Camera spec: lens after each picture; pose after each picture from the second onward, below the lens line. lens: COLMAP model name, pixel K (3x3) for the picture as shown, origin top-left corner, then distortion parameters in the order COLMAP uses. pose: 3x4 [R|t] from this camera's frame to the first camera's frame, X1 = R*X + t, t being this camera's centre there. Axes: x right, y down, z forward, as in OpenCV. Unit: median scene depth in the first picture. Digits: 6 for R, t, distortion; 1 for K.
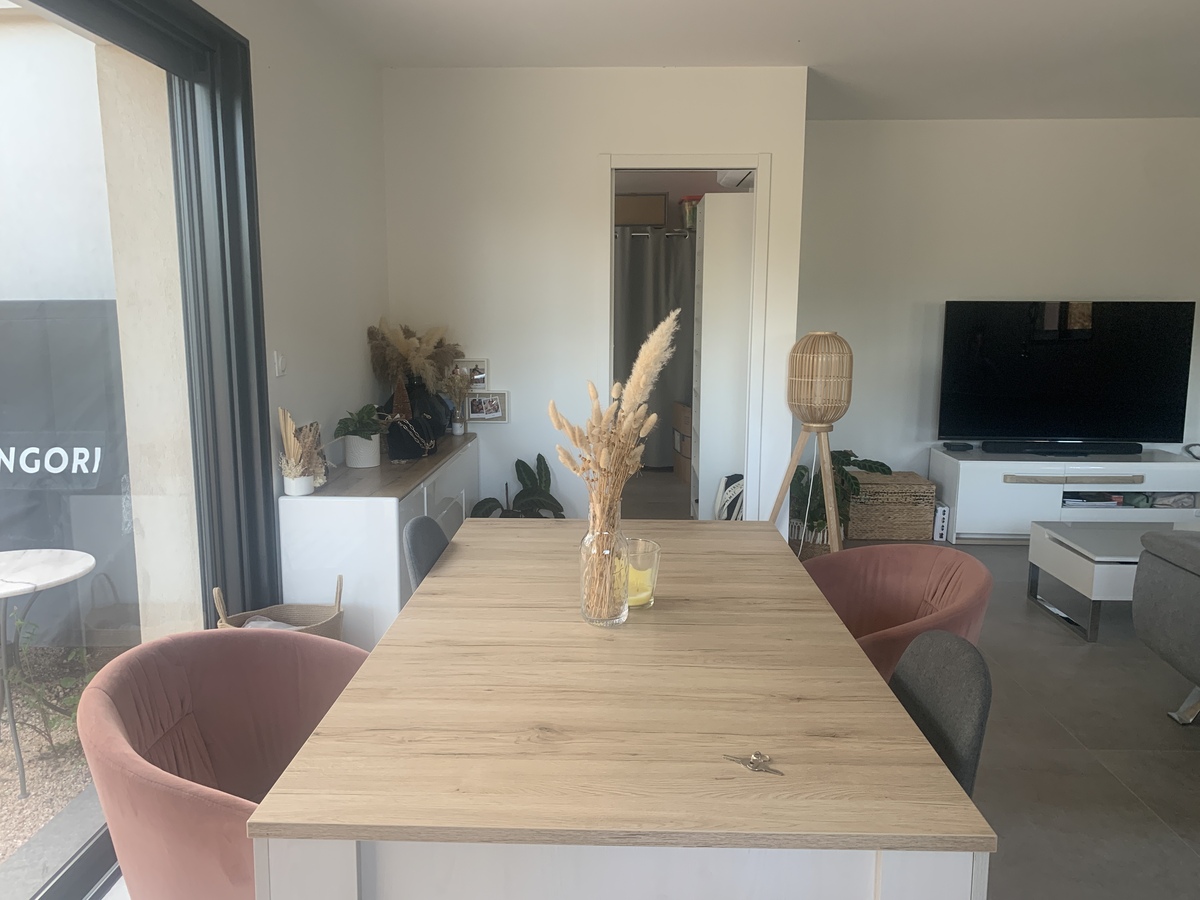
lens RADIAL K [[911.5, 0, 591.6], [0, 911.5, 440.7], [0, 0, 1]] dist [-0.001144, -0.002800]
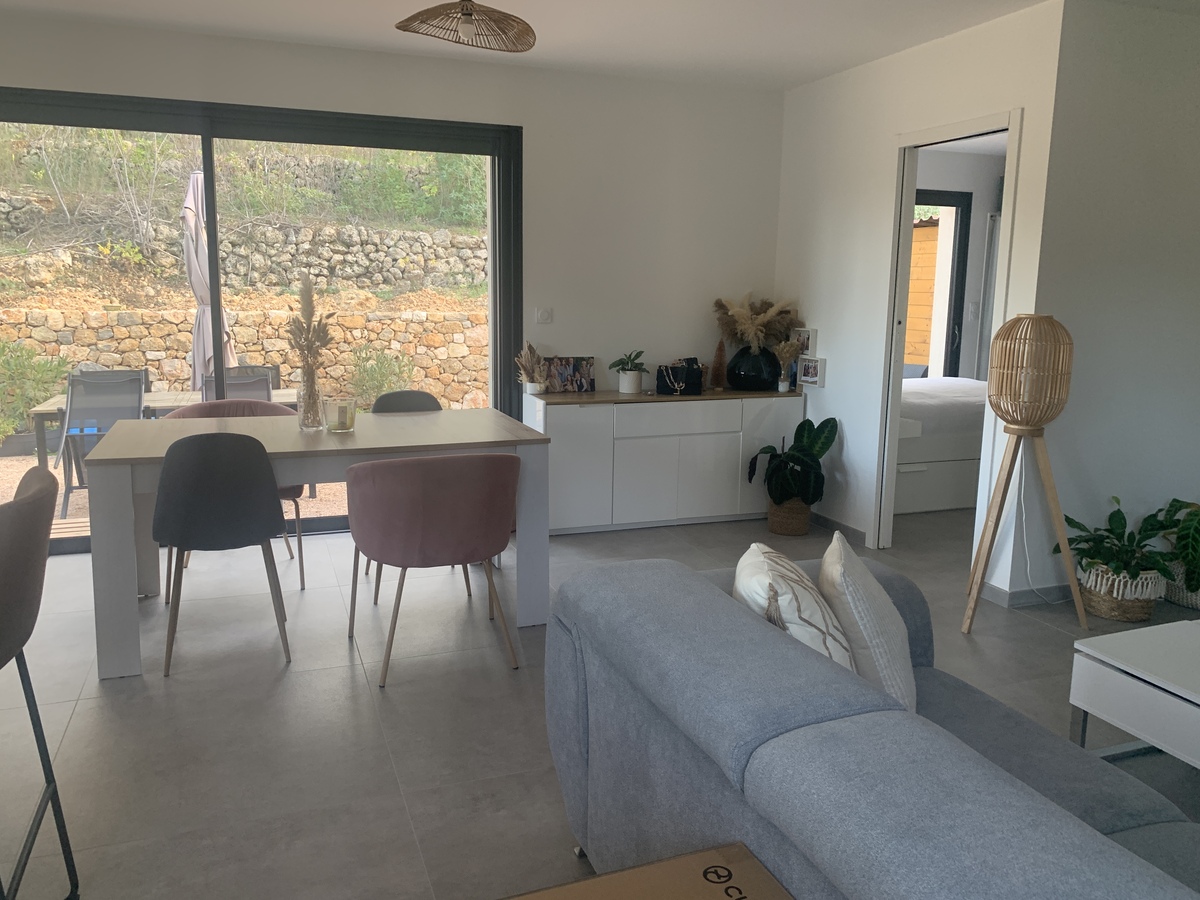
lens RADIAL K [[911.5, 0, 599.5], [0, 911.5, 451.5], [0, 0, 1]] dist [-0.001144, -0.002800]
pose [[0.372825, 0.168302, -0.912511, 0.733623], [-0.146015, 0.981802, 0.121425, -0.033352], [0.916341, 0.087970, 0.390616, 0.272590]]
